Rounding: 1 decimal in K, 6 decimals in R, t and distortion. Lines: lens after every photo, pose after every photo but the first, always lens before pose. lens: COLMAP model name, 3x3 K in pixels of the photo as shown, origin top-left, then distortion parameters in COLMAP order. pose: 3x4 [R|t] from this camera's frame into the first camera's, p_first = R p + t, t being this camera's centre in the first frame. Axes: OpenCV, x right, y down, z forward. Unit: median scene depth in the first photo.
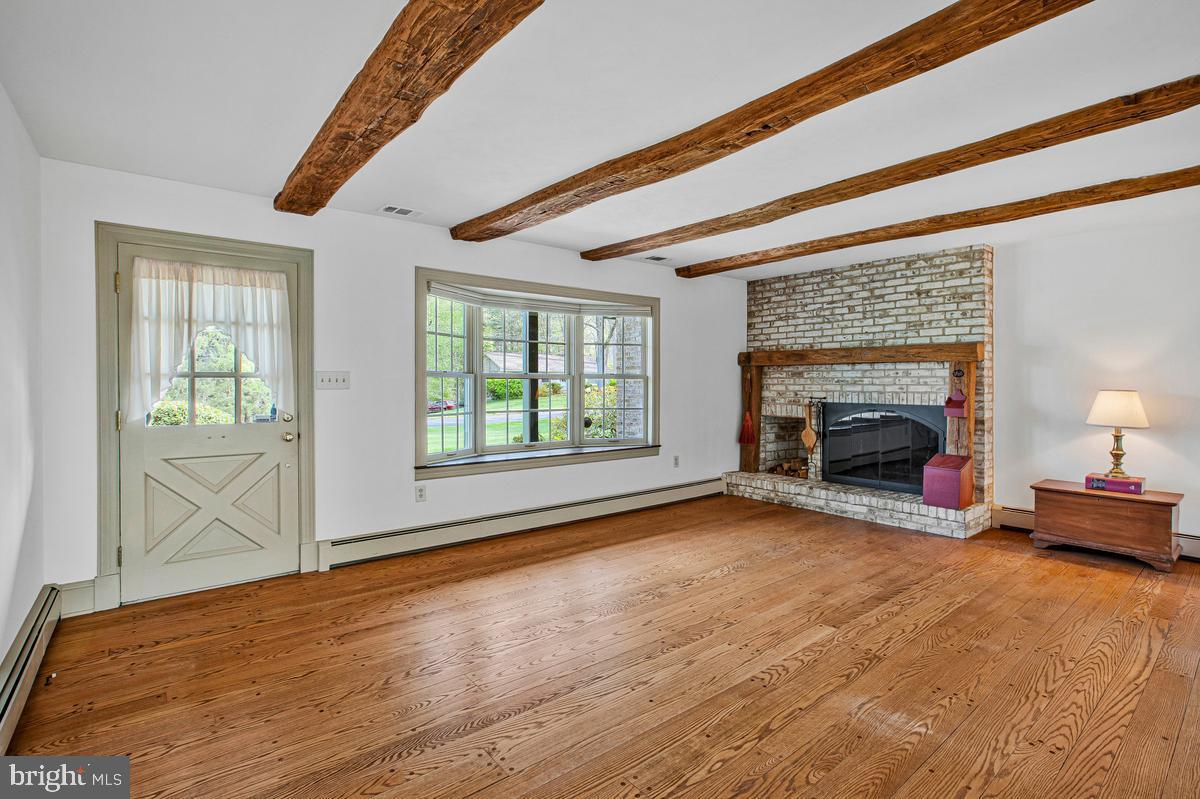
lens RADIAL K [[568.6, 0, 603.4], [0, 568.6, 388.0], [0, 0, 1]] dist [-0.051247, 0.019036]
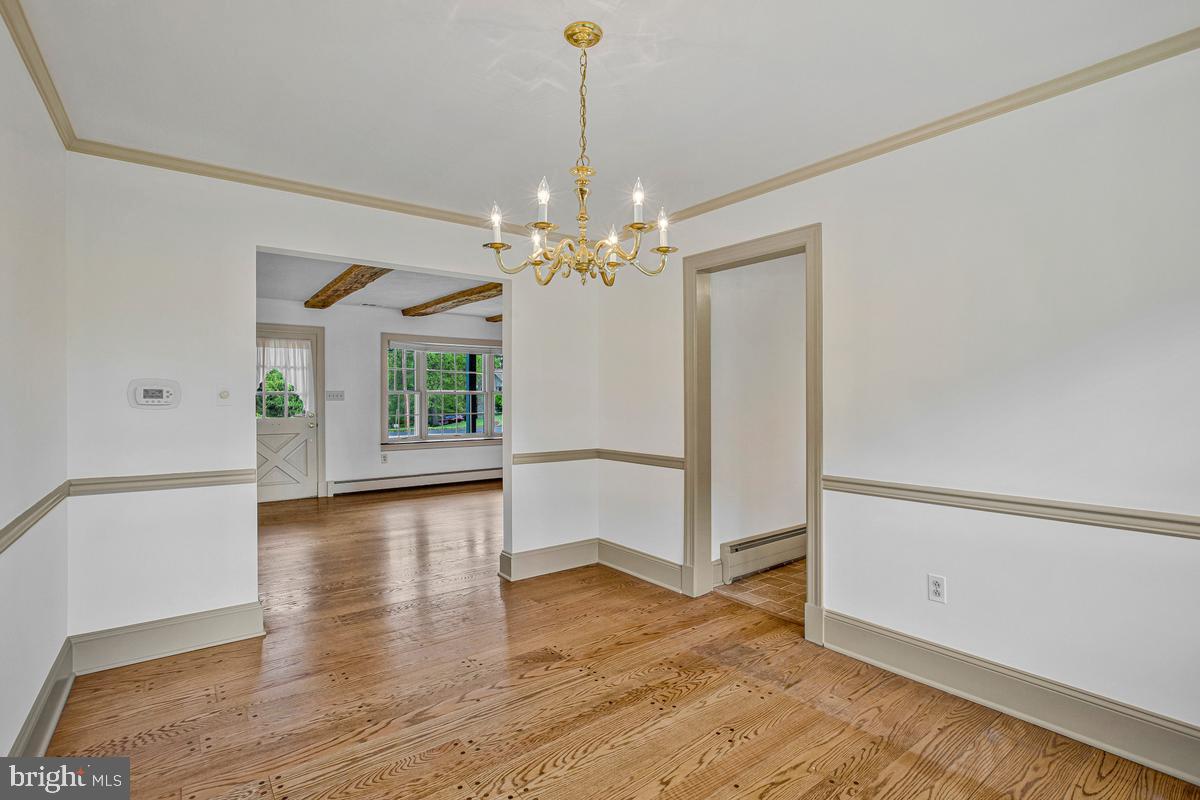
lens RADIAL K [[551.5, 0, 600.4], [0, 551.5, 404.6], [0, 0, 1]] dist [-0.014361, 0.000792]
pose [[0.999806, -0.003017, -0.019487, 0.352423], [0.003004, 0.999995, -0.000682, 0.016352], [0.019489, 0.000623, 0.999810, -0.656678]]
